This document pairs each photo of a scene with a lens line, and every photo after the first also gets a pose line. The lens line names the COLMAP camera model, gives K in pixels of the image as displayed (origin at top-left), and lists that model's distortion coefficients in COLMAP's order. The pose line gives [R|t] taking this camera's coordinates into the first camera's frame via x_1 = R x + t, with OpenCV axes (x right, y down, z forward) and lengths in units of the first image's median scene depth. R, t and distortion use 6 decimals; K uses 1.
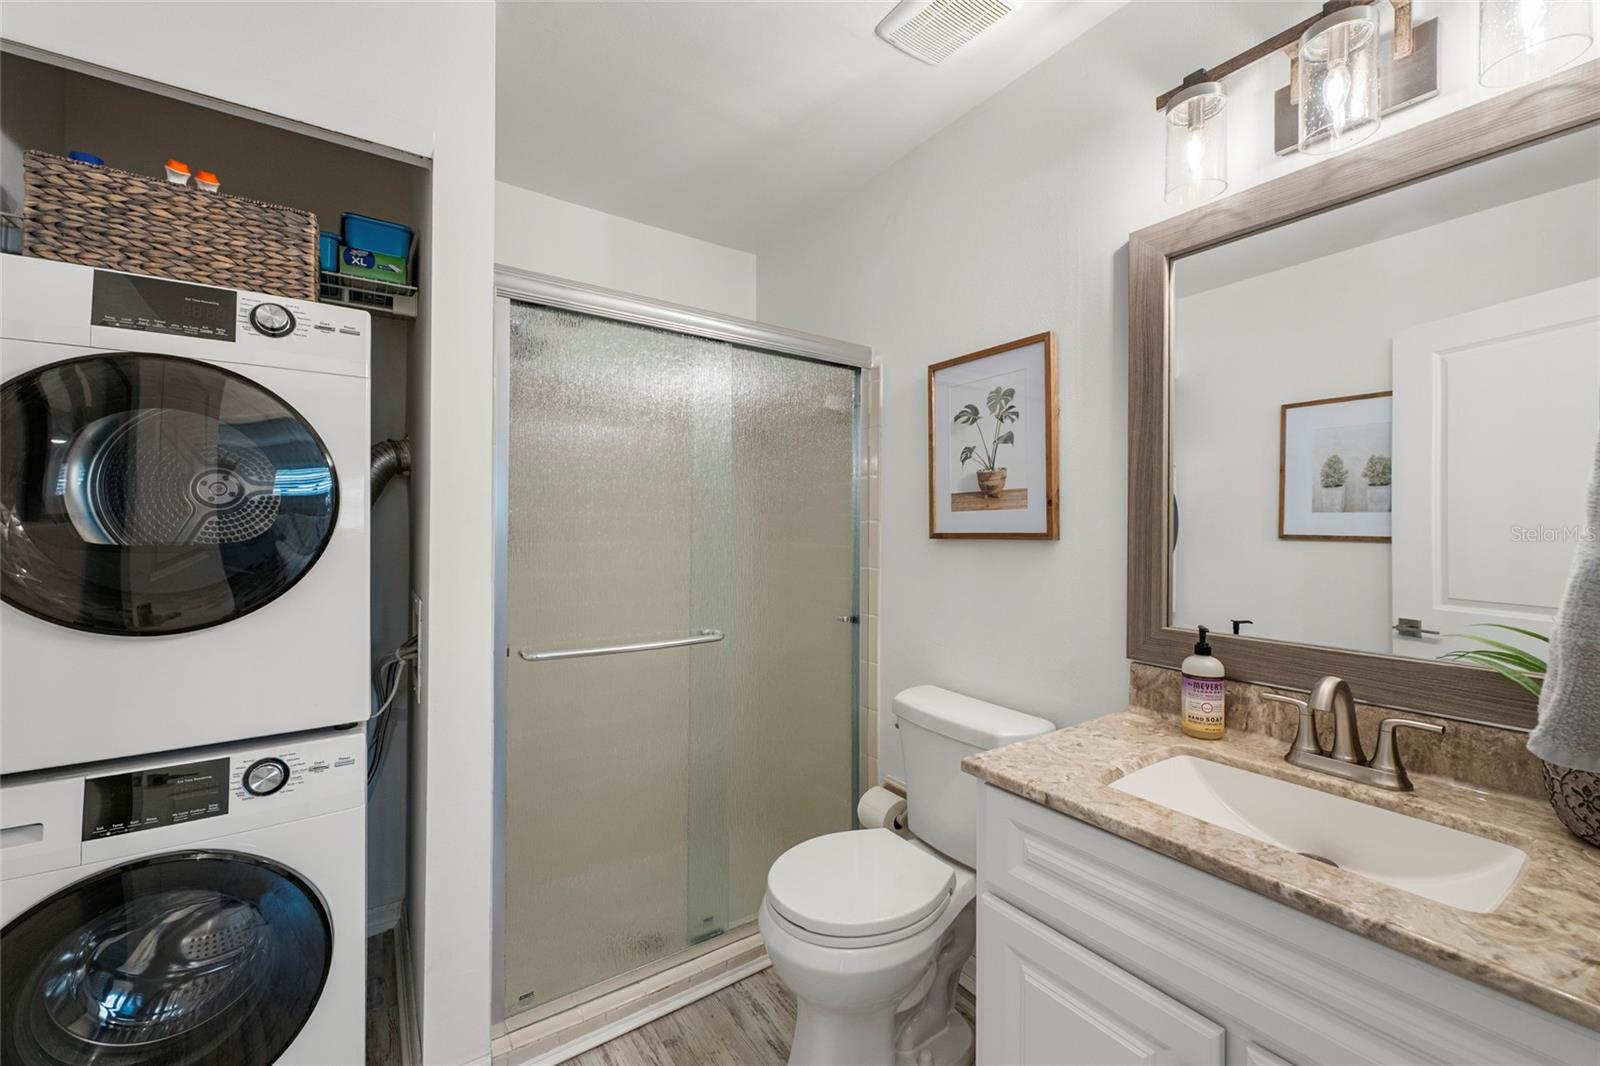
lens RADIAL K [[634.2, 0, 789.7], [0, 634.2, 531.2], [0, 0, 1]] dist [0.001106, -0.000560]
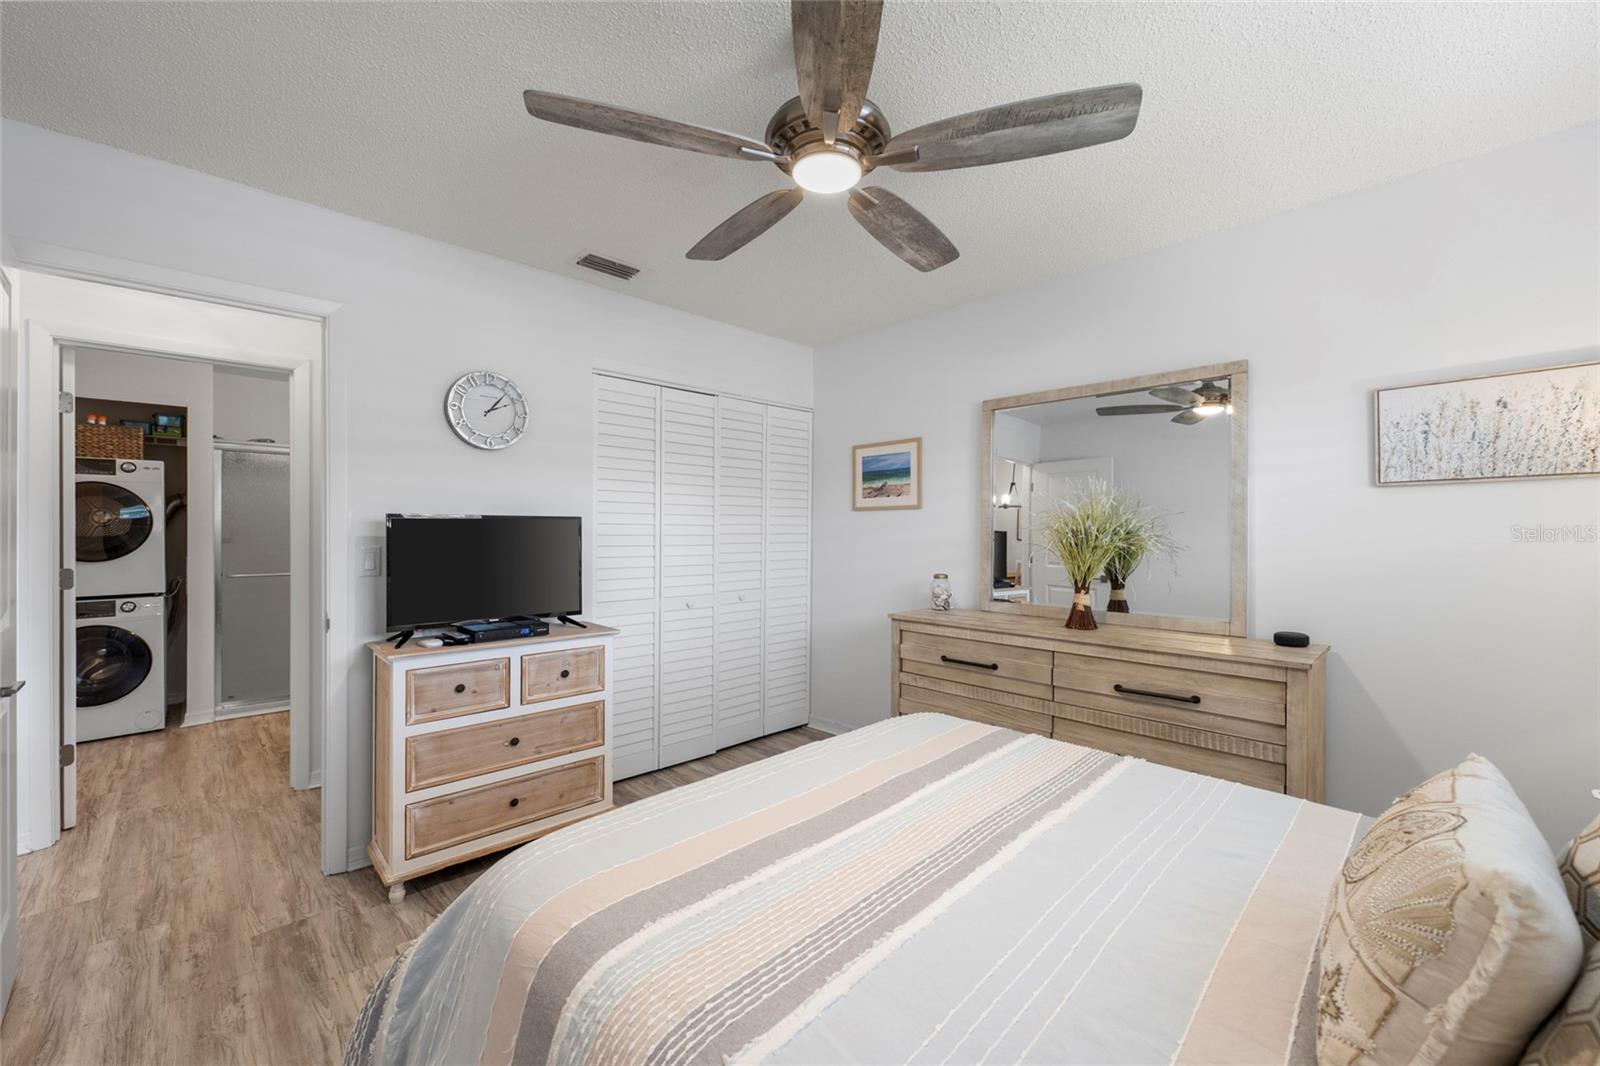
lens RADIAL K [[634.2, 0, 798.4], [0, 634.2, 534.8], [0, 0, 1]] dist [0.001106, -0.000560]
pose [[0.977647, 0.000187, 0.210252, 1.784583], [-0.002649, 0.999931, 0.011428, -0.034051], [-0.210236, -0.011729, 0.977580, -2.791976]]
